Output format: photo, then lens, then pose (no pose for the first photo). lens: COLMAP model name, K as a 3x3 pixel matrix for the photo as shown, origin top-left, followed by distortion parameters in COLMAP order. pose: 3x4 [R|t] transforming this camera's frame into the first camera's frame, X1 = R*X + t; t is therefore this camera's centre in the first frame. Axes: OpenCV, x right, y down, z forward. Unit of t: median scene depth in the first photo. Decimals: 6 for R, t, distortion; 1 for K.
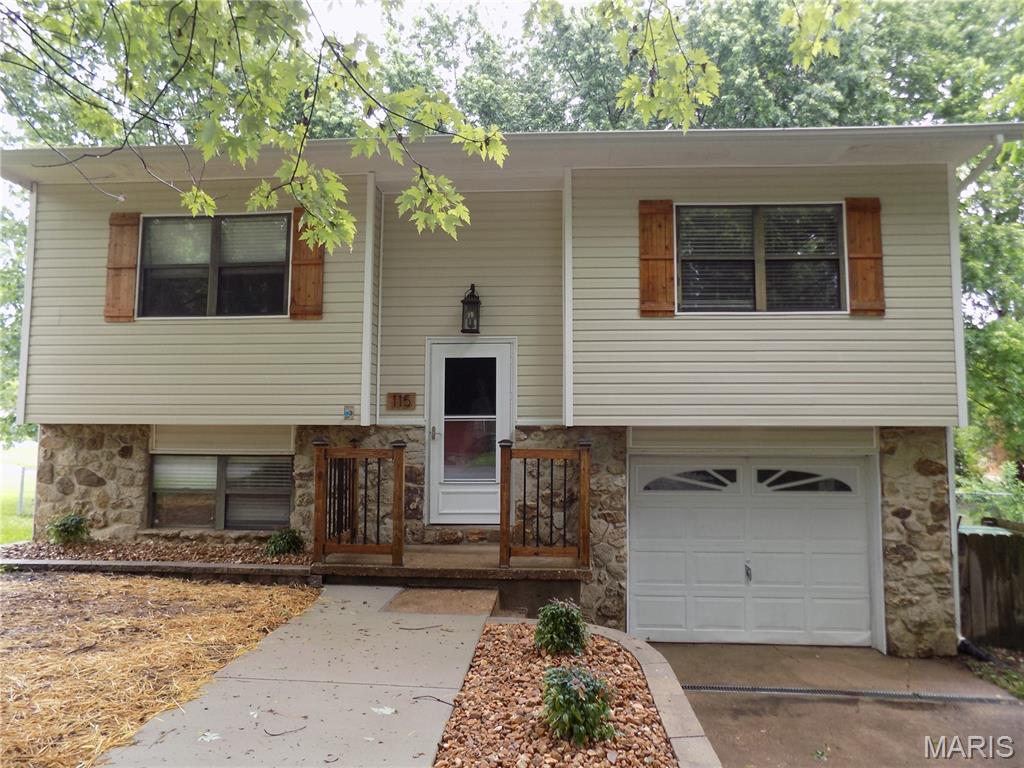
lens RADIAL K [[691.0, 0, 501.9], [0, 691.0, 383.3], [0, 0, 1]] dist [-0.069628, 0.072339]
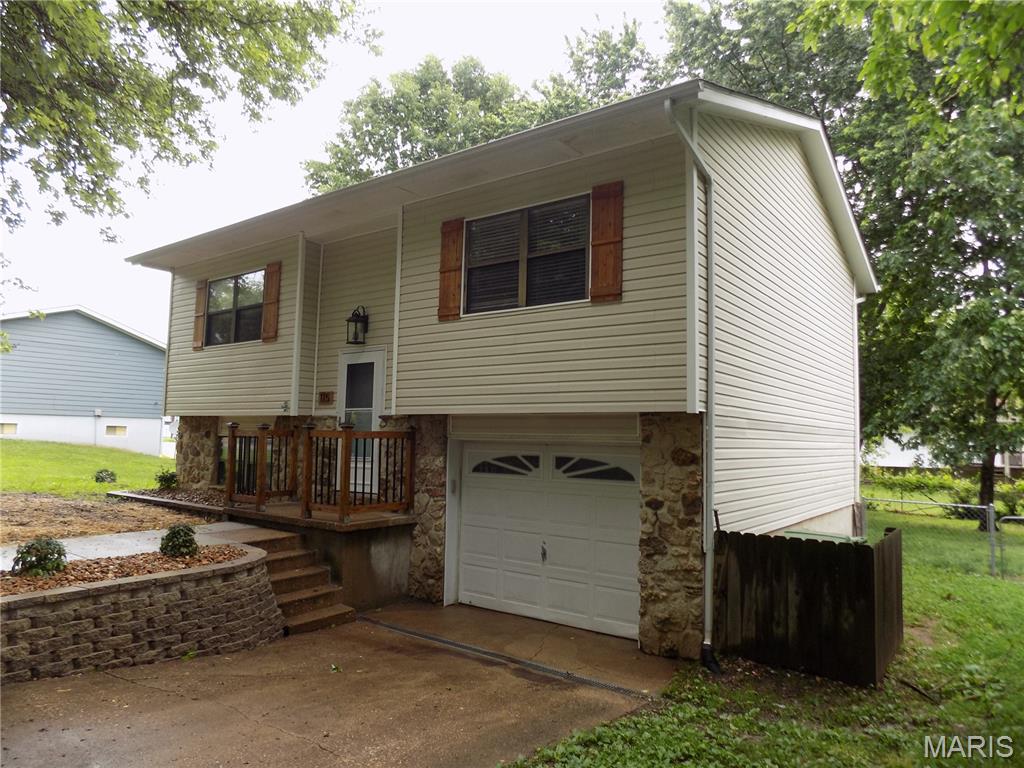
lens RADIAL K [[691.0, 0, 507.8], [0, 691.0, 382.5], [0, 0, 1]] dist [-0.069628, 0.072339]
pose [[0.835593, -0.032996, -0.548357, 0.947805], [0.024307, 0.999438, -0.023100, 0.037994], [0.548811, 0.005973, 0.835925, 0.080915]]
